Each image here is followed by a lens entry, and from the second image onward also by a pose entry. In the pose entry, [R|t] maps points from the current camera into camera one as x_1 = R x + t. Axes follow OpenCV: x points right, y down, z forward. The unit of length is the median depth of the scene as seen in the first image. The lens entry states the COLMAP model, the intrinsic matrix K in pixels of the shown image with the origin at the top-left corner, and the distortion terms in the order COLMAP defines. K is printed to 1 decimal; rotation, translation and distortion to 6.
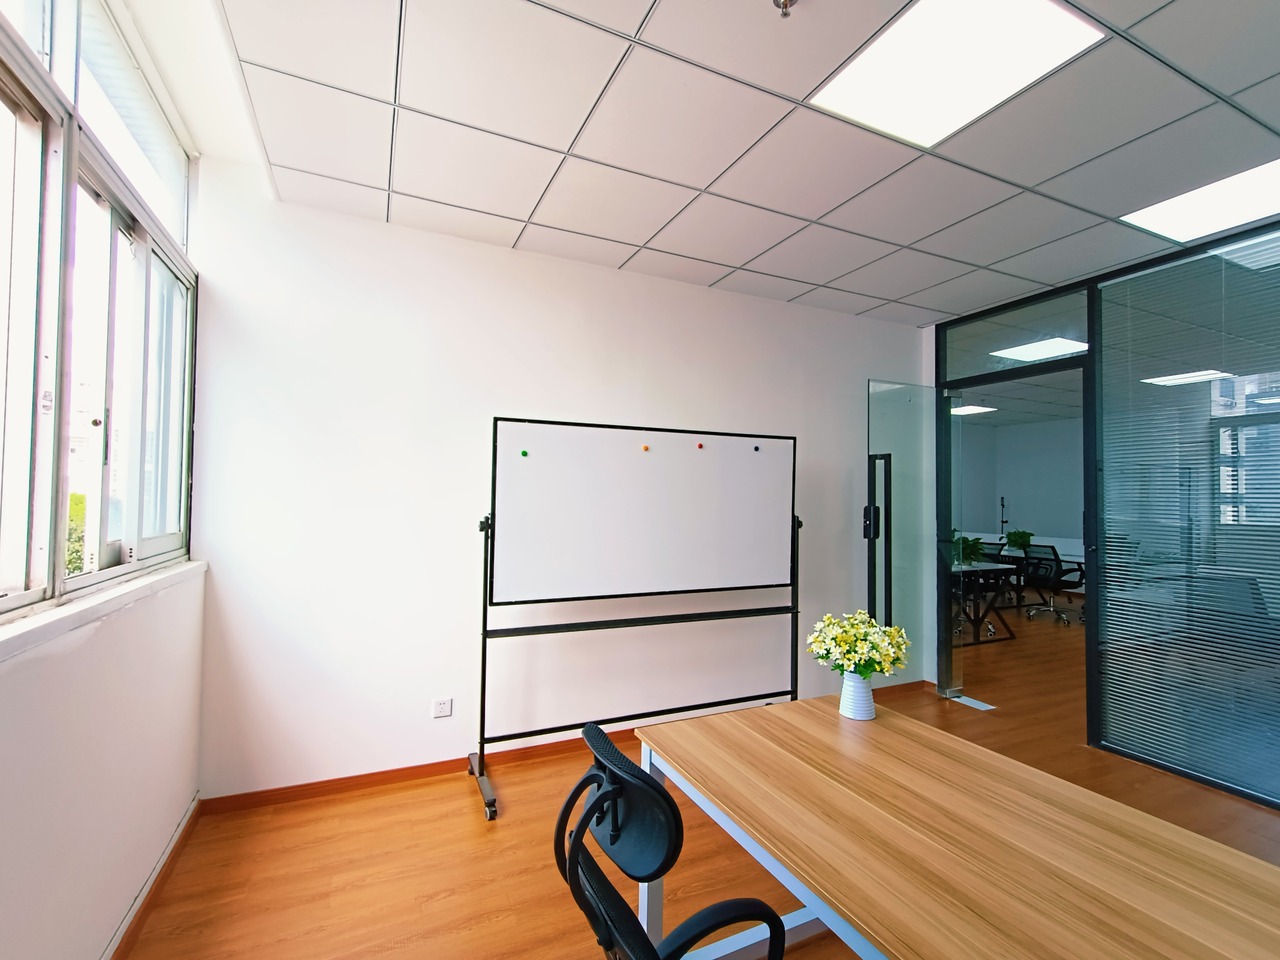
lens RADIAL K [[579.6, 0, 631.5], [0, 579.6, 481.4], [0, 0, 1]] dist [0.010939, 0.001050]
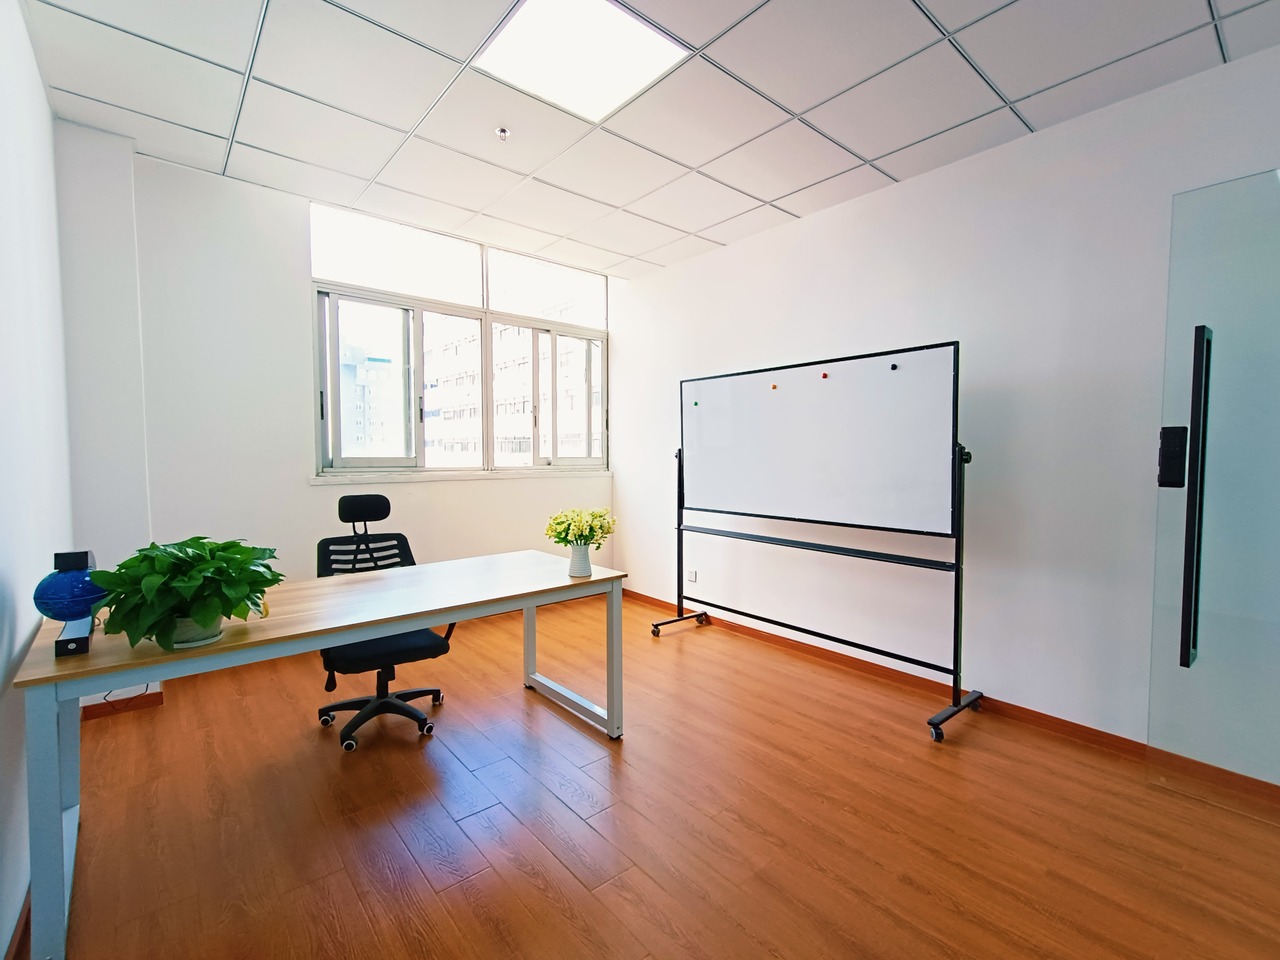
lens RADIAL K [[579.6, 0, 635.7], [0, 579.6, 483.5], [0, 0, 1]] dist [0.010939, 0.001050]
pose [[0.263434, 0.036597, -0.963983, 1.073870], [0.030336, 0.998472, 0.046196, 0.071139], [0.964200, -0.041413, 0.261921, 0.464830]]
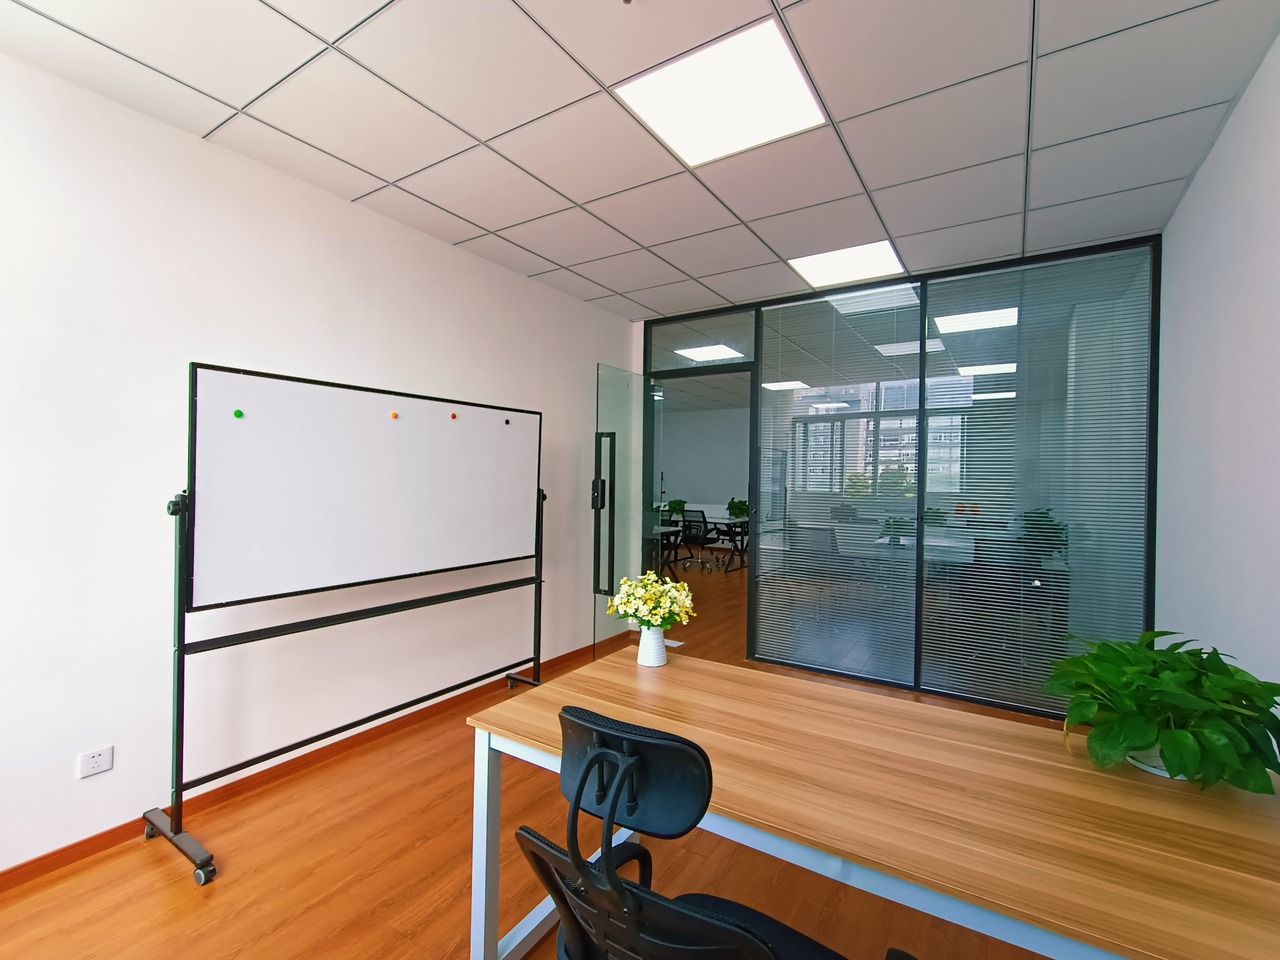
lens RADIAL K [[579.6, 0, 636.8], [0, 579.6, 481.9], [0, 0, 1]] dist [0.010939, 0.001050]
pose [[0.847436, -0.006091, 0.530863, -0.140898], [-0.017557, 0.999066, 0.039490, 0.003362], [-0.530608, -0.042785, 0.846537, 0.044847]]
